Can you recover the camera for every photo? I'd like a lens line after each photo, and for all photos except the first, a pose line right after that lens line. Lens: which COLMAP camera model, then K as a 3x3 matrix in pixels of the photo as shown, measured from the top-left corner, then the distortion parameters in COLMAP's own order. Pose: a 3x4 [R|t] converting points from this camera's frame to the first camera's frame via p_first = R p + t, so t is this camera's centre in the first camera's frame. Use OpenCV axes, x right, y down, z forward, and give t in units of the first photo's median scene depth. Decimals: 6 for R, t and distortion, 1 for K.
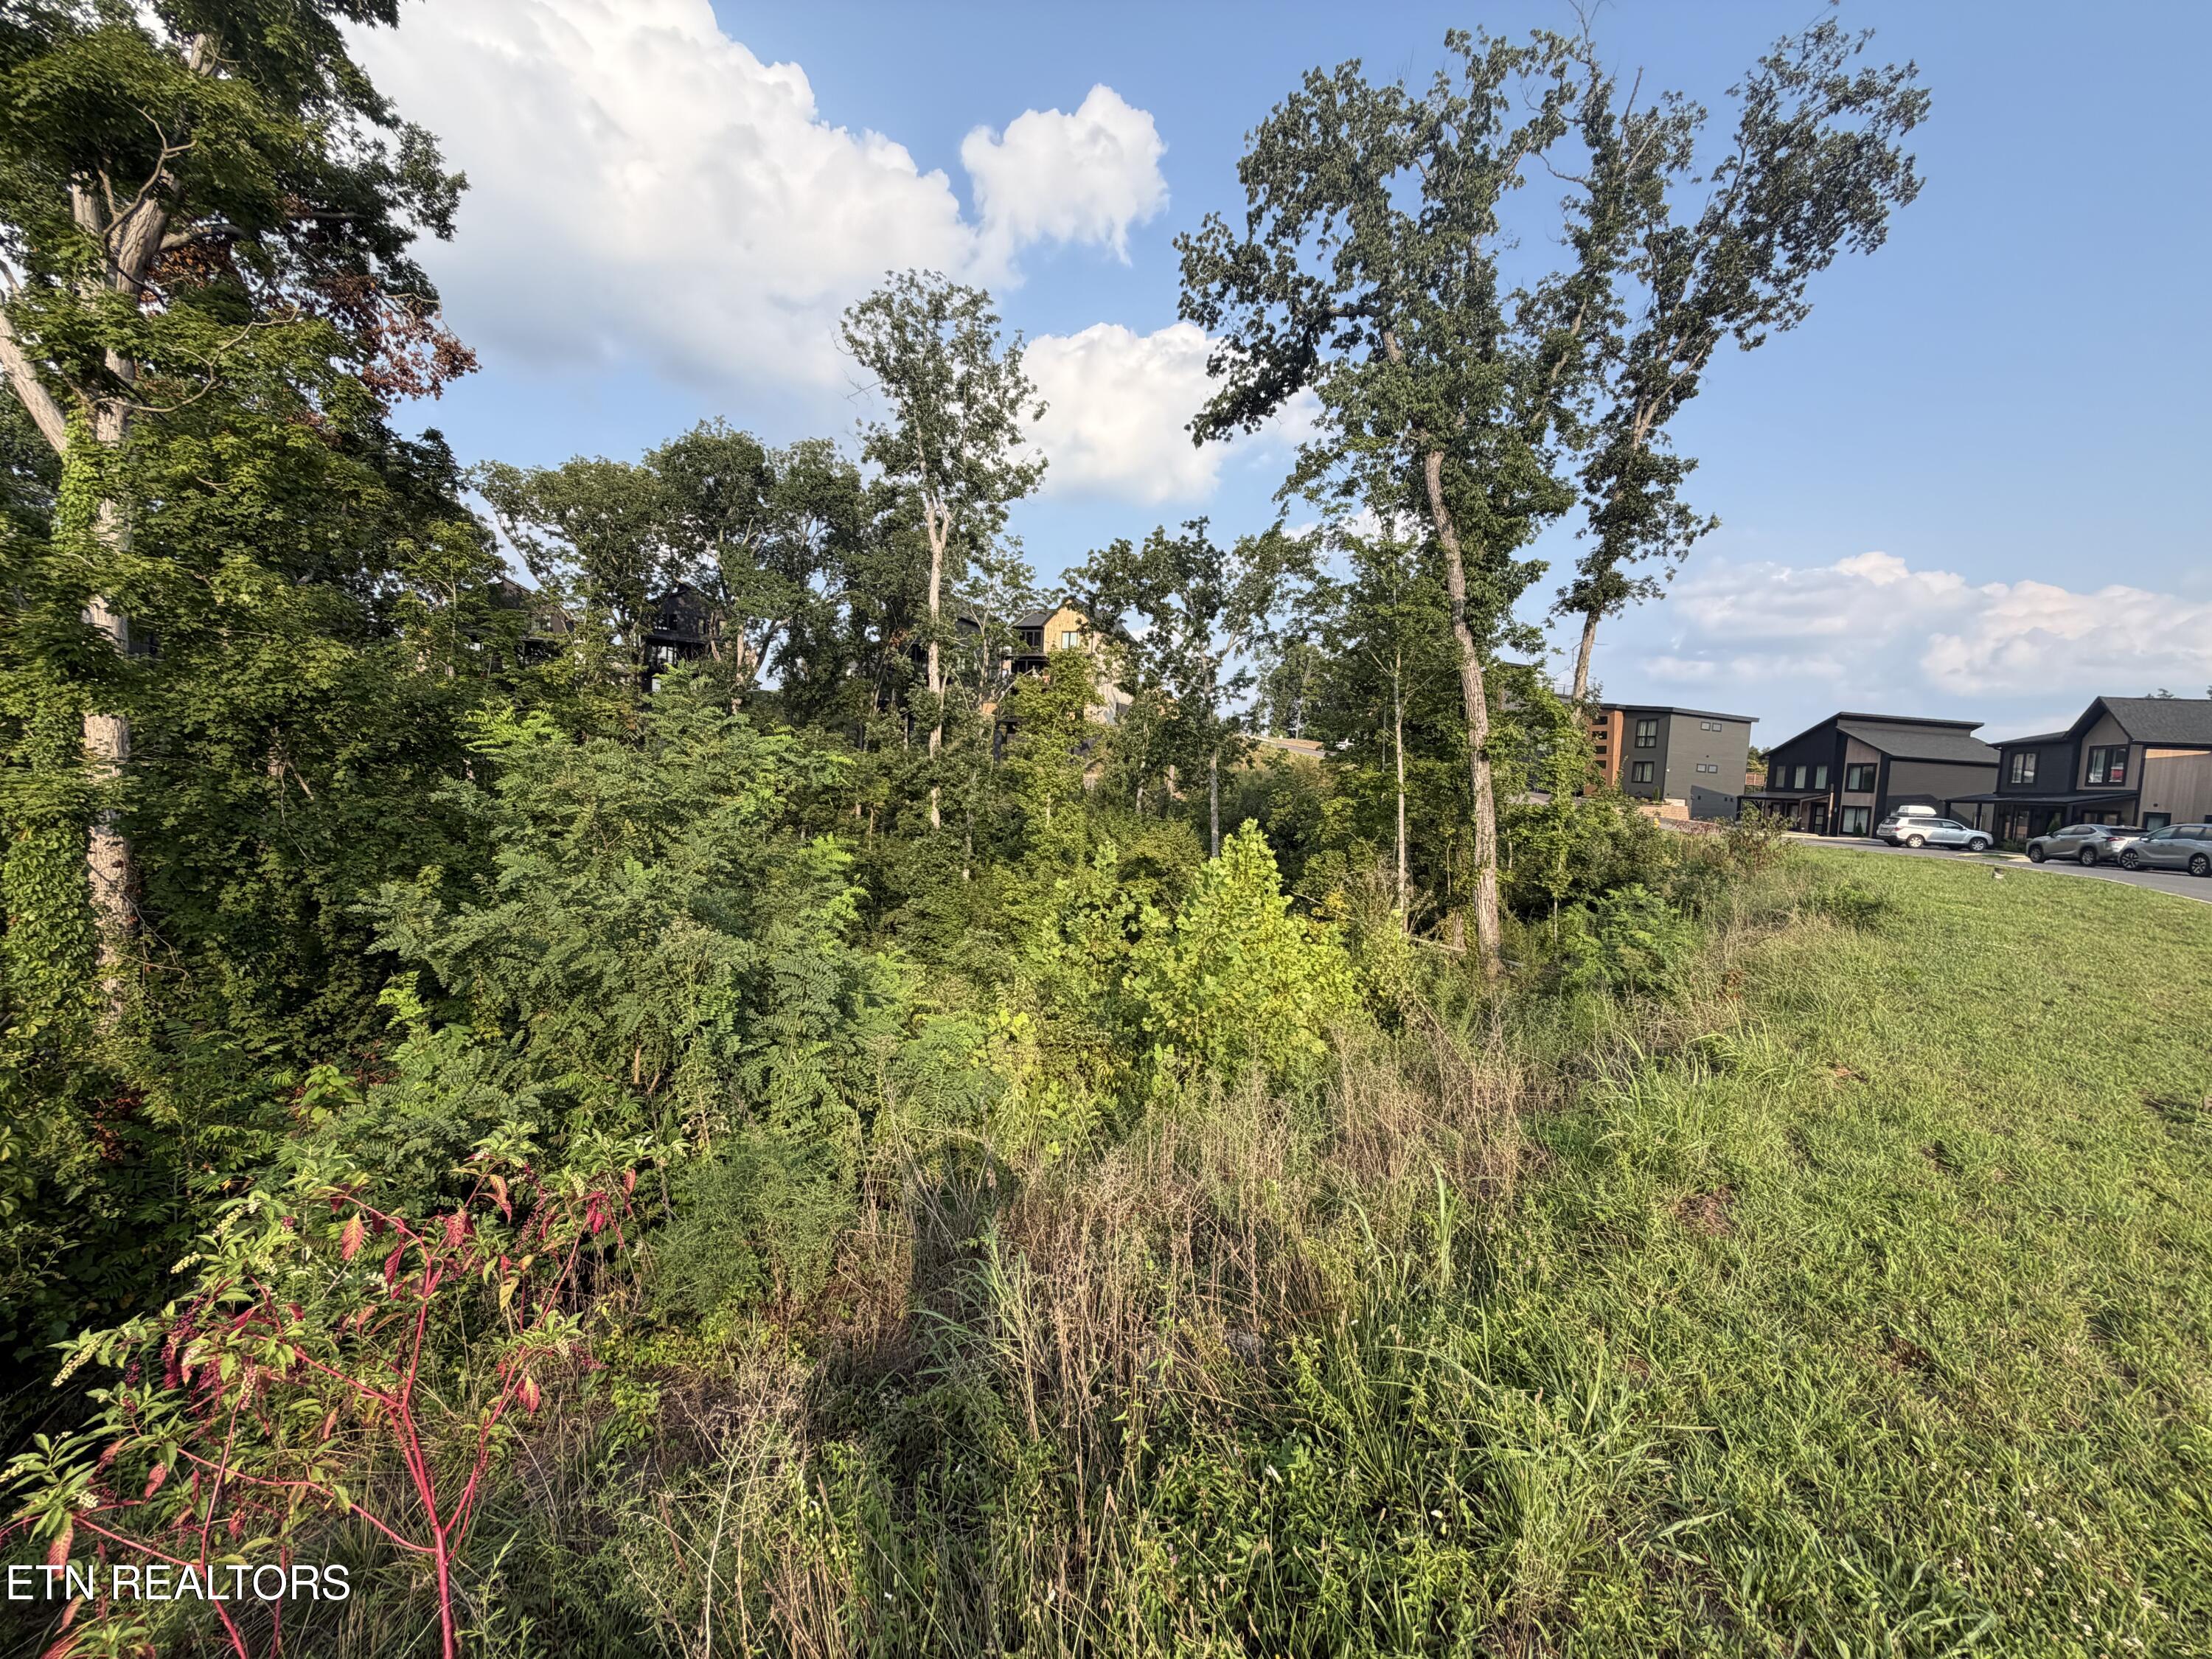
lens RADIAL K [[870.0, 0, 1082.3], [0, 870.0, 832.5], [0, 0, 1]] dist [0.002370, -0.000468]
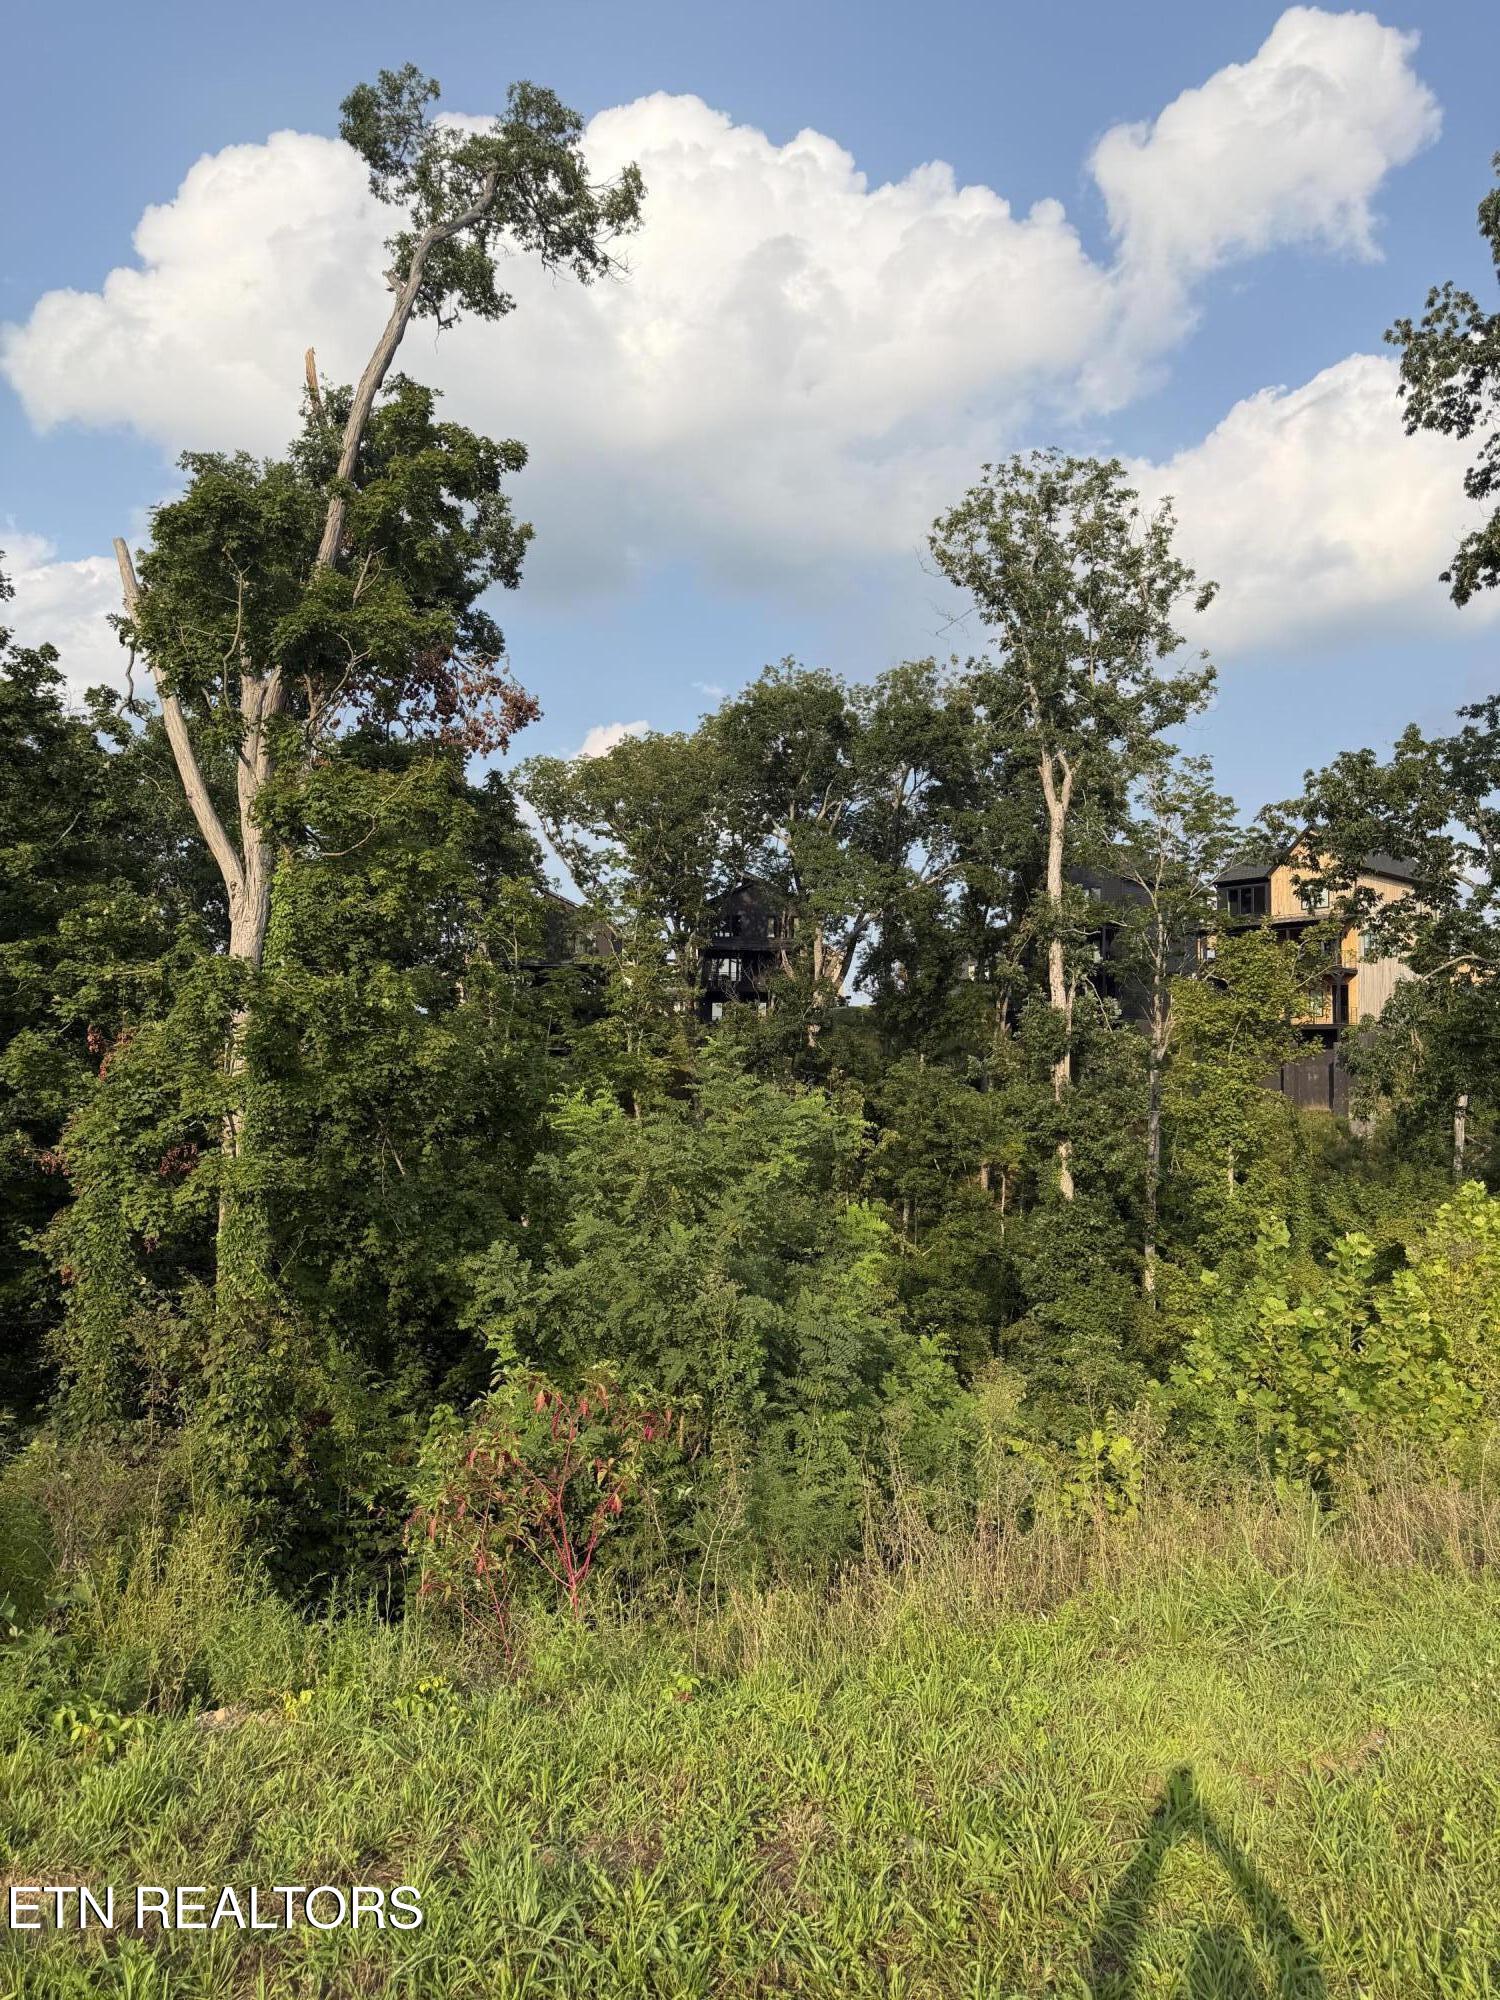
lens RADIAL K [[1376.8, 0, 755.4], [0, 1376.8, 986.2], [0, 0, 1]] dist [0.053596, -0.038627]
pose [[0.909009, -0.074034, -0.410148, 0.073778], [0.006803, 0.986601, -0.163010, 0.004739], [0.416720, 0.145387, 0.897333, -0.134654]]
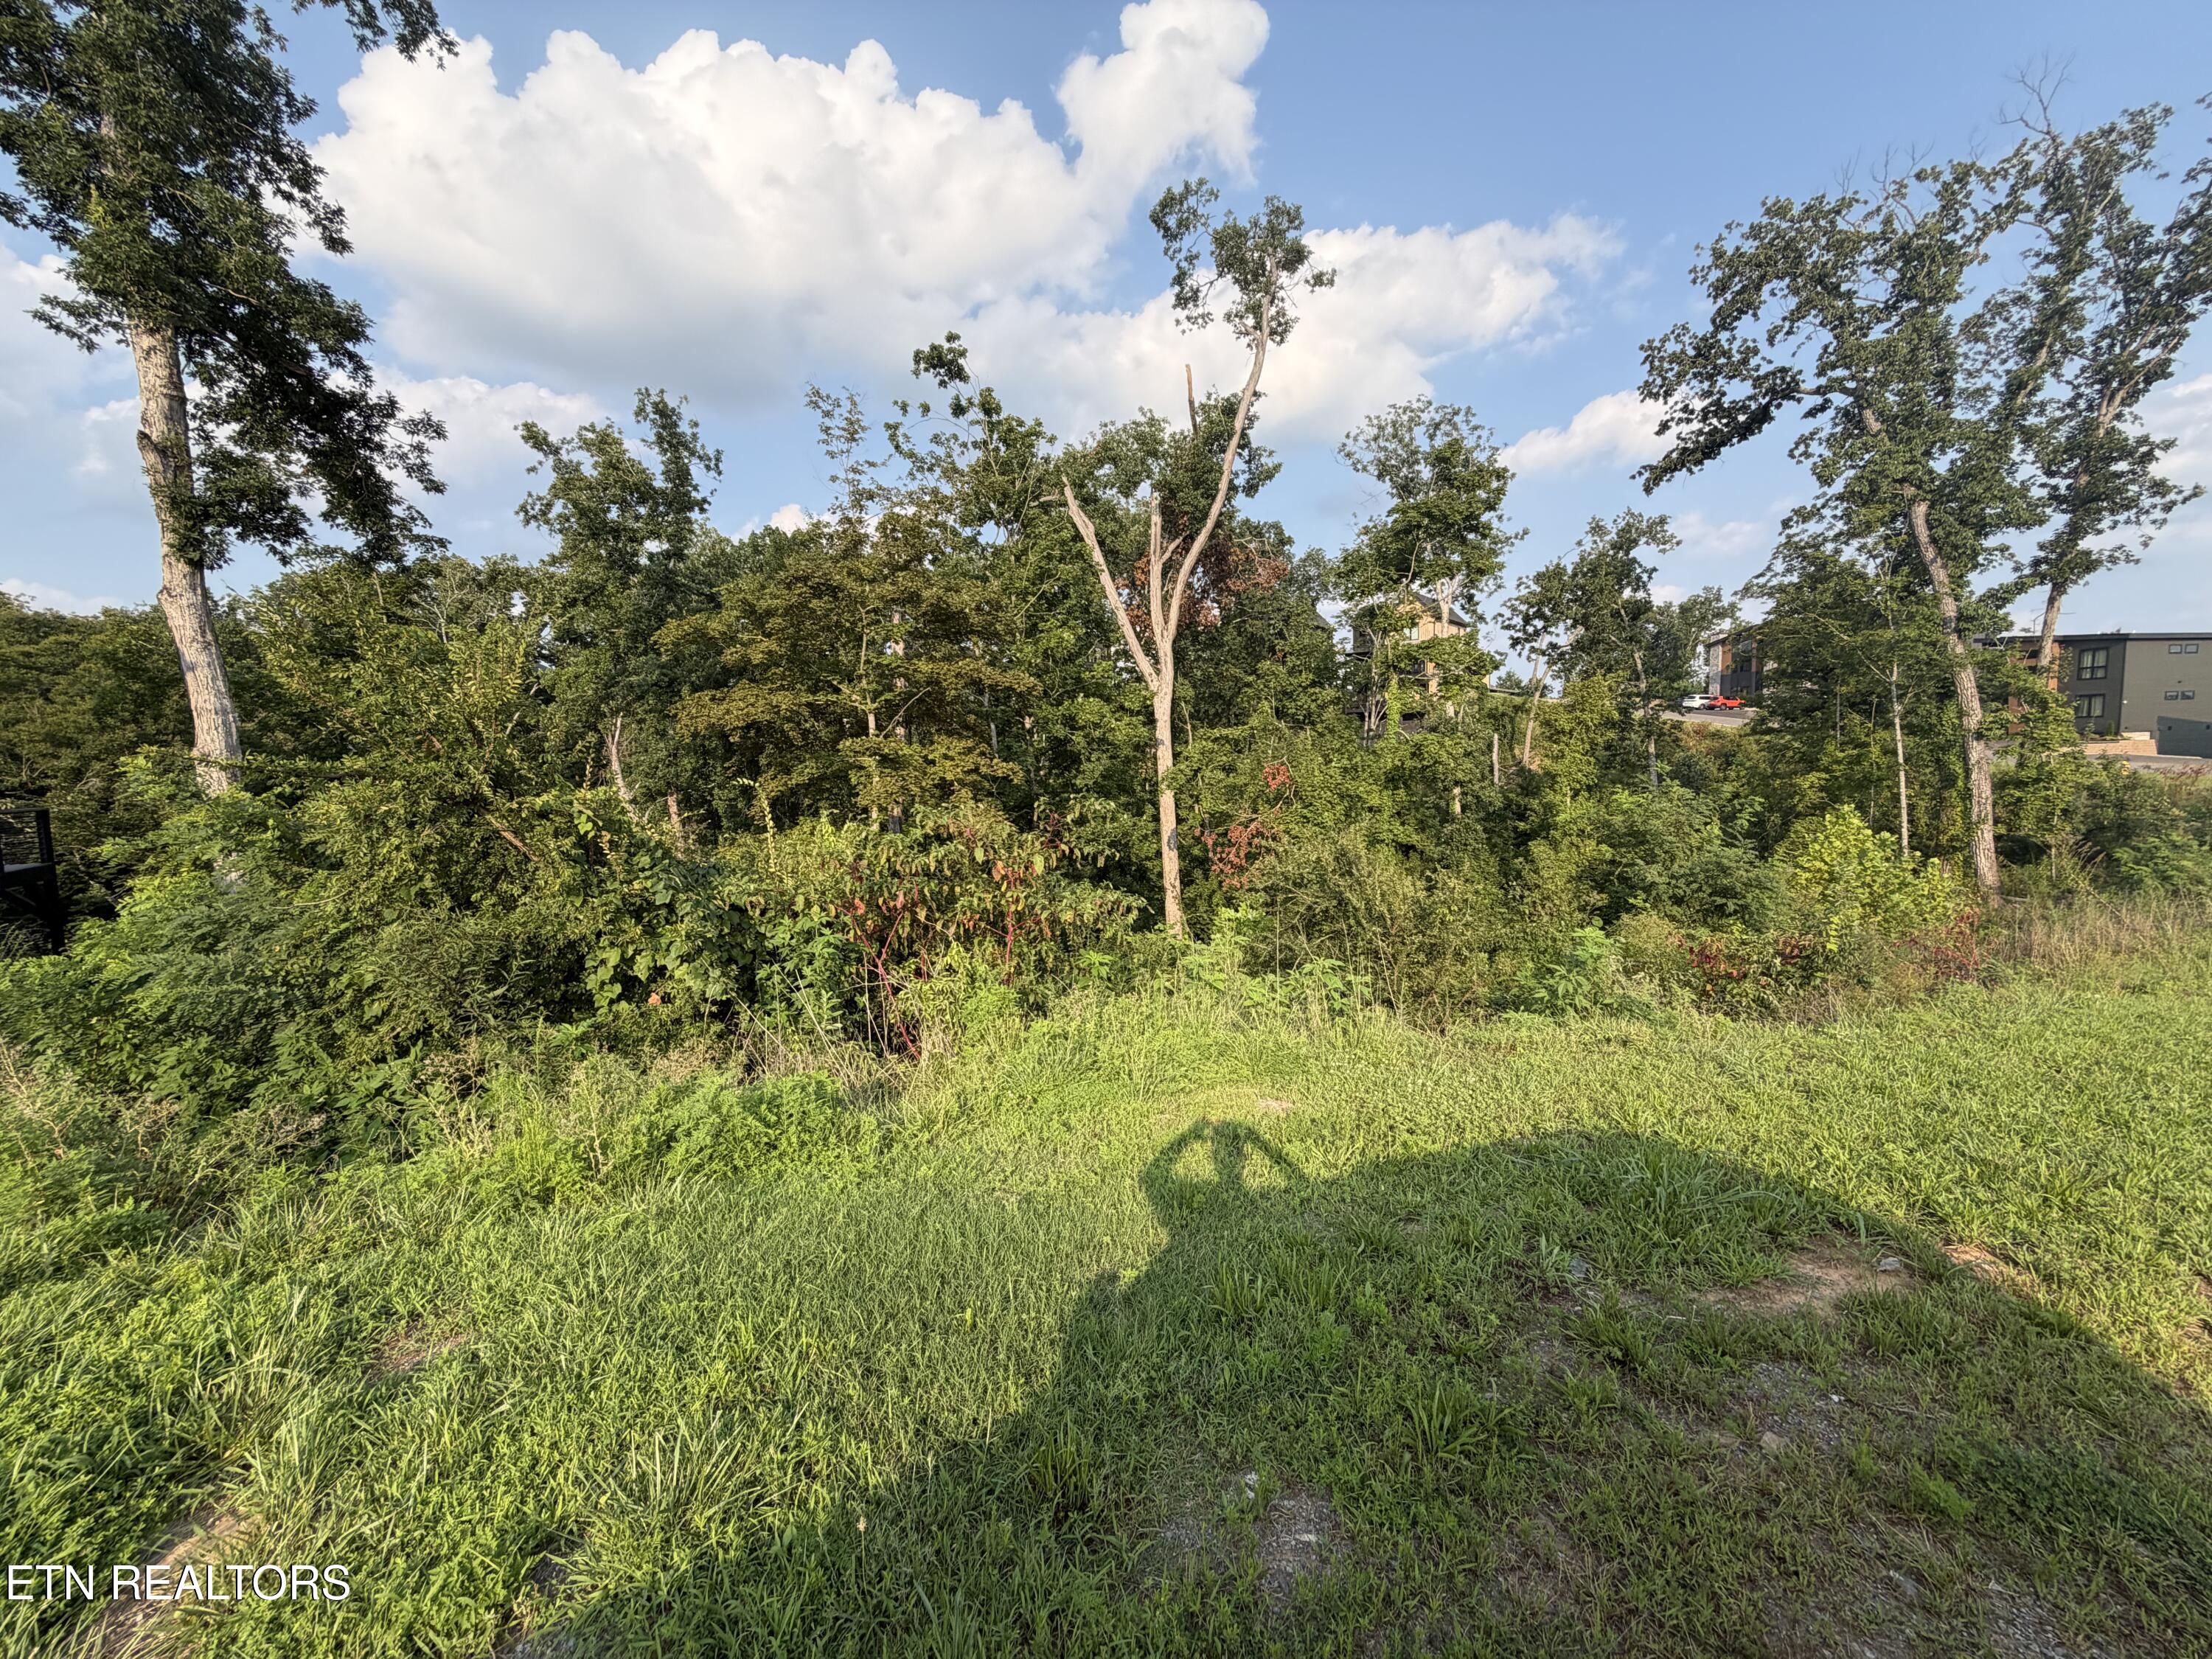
lens RADIAL K [[870.0, 0, 1095.3], [0, 870.0, 832.0], [0, 0, 1]] dist [0.002370, -0.000468]
pose [[0.963287, -0.054052, -0.262976, -0.403487], [0.059841, 0.998109, 0.014046, -0.038996], [0.261720, -0.029267, 0.964700, -0.505877]]
